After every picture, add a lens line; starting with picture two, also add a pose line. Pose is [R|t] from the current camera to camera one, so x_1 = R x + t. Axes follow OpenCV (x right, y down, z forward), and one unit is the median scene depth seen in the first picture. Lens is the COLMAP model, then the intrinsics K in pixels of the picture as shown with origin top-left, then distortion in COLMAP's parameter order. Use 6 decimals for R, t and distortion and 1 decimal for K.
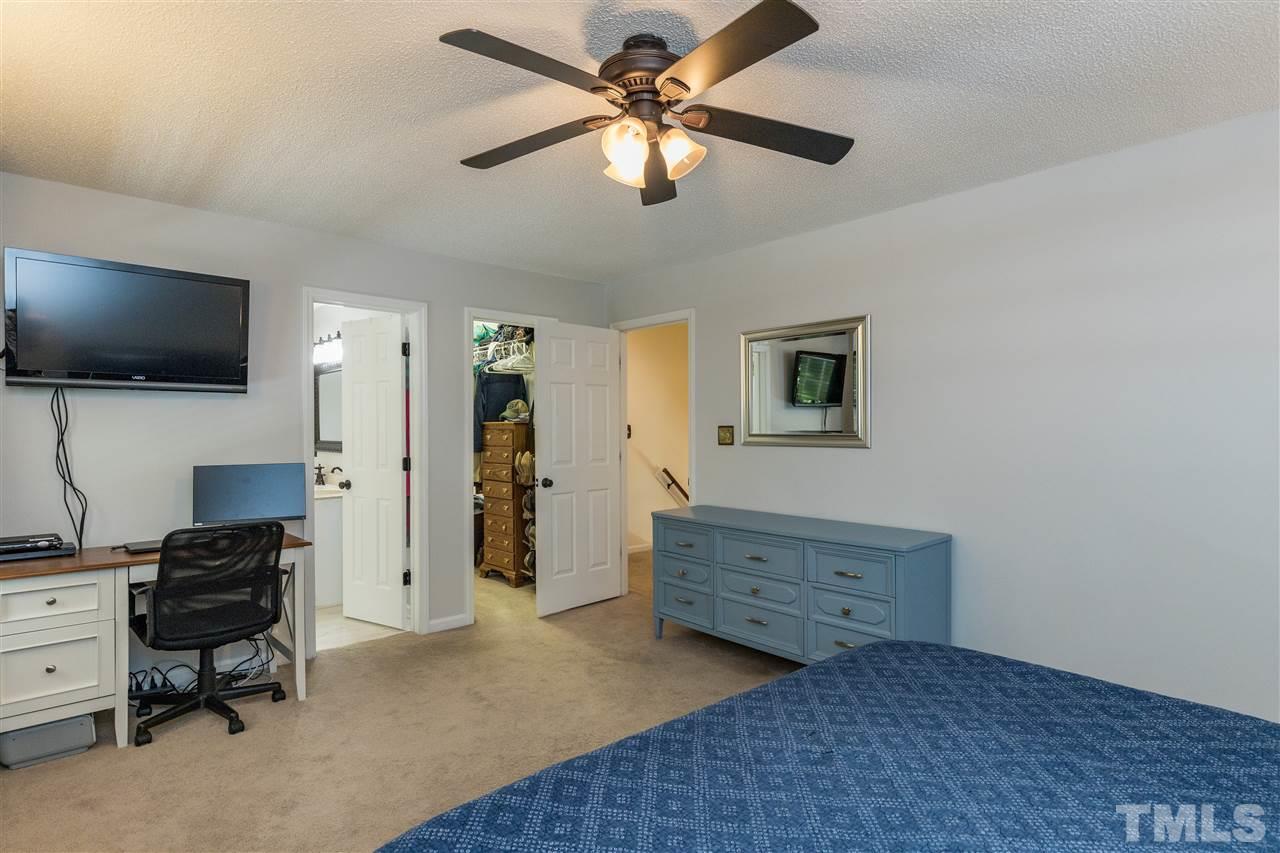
lens RADIAL K [[652.6, 0, 639.0], [0, 652.6, 429.6], [0, 0, 1]] dist [0.005525, 0.000868]
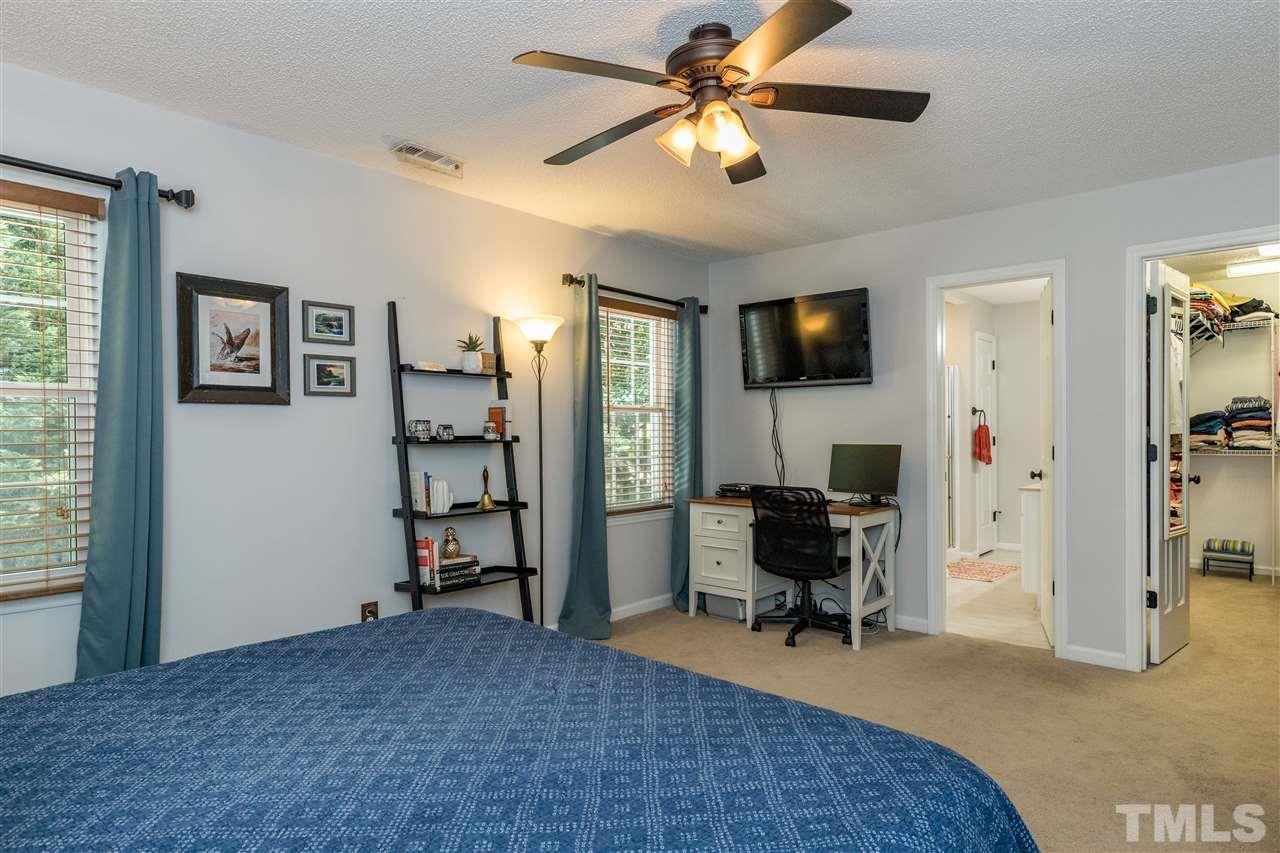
lens RADIAL K [[750.3, 0, 639.5], [0, 750.3, 428.6], [0, 0, 1]] dist [-0.003454, 0.000388]
pose [[0.102323, -0.003258, -0.994746, 0.872783], [0.001923, 0.999993, -0.003077, 0.033871], [0.994749, -0.001598, 0.102328, 0.568110]]
